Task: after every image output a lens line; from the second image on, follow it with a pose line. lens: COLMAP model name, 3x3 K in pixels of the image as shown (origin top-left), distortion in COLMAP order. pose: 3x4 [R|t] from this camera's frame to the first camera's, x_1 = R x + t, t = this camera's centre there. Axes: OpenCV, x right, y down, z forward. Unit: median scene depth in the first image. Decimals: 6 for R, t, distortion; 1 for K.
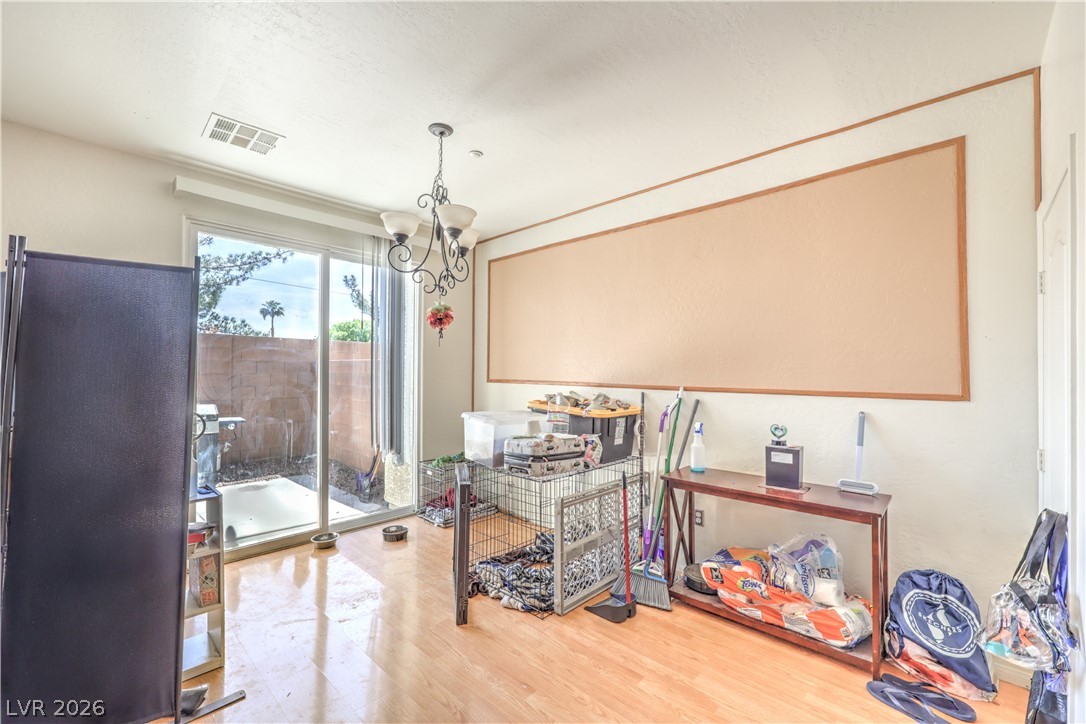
lens RADIAL K [[441.6, 0, 550.6], [0, 441.6, 367.0], [0, 0, 1]] dist [-0.003096, 0.001347]
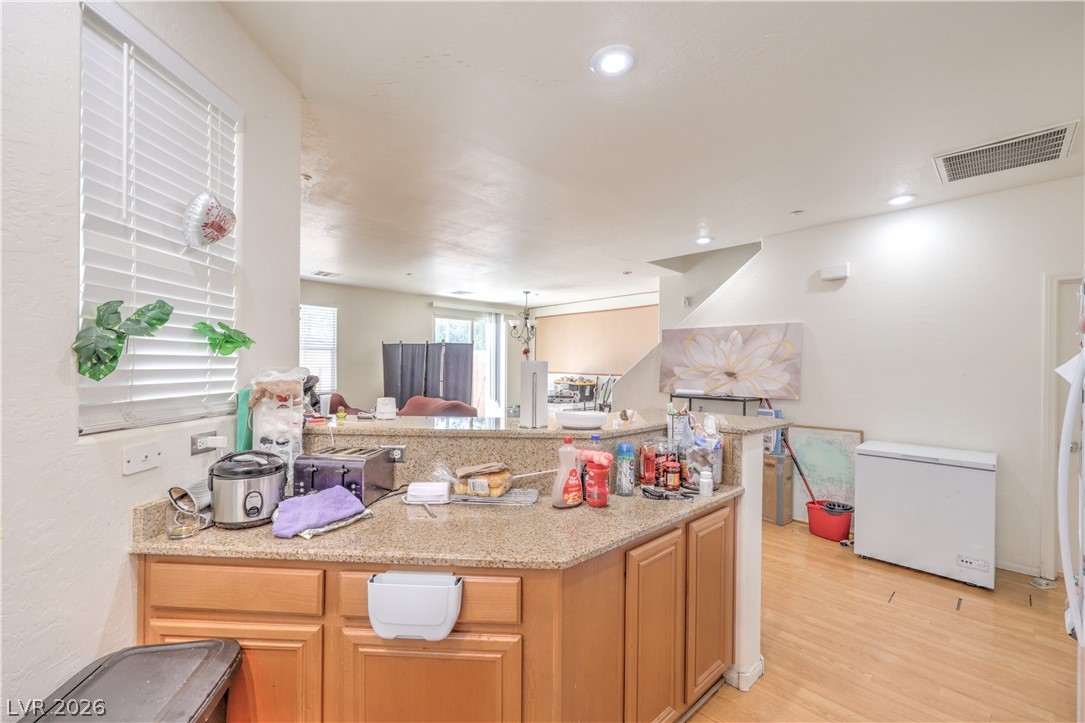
lens RADIAL K [[441.2, 0, 544.6], [0, 441.2, 366.4], [0, 0, 1]] dist [-0.003096, 0.001347]
pose [[0.998902, -0.000290, -0.046842, 0.023671], [0.000918, 0.999910, 0.013375, -0.040803], [0.046834, -0.013403, 0.998813, -1.869771]]
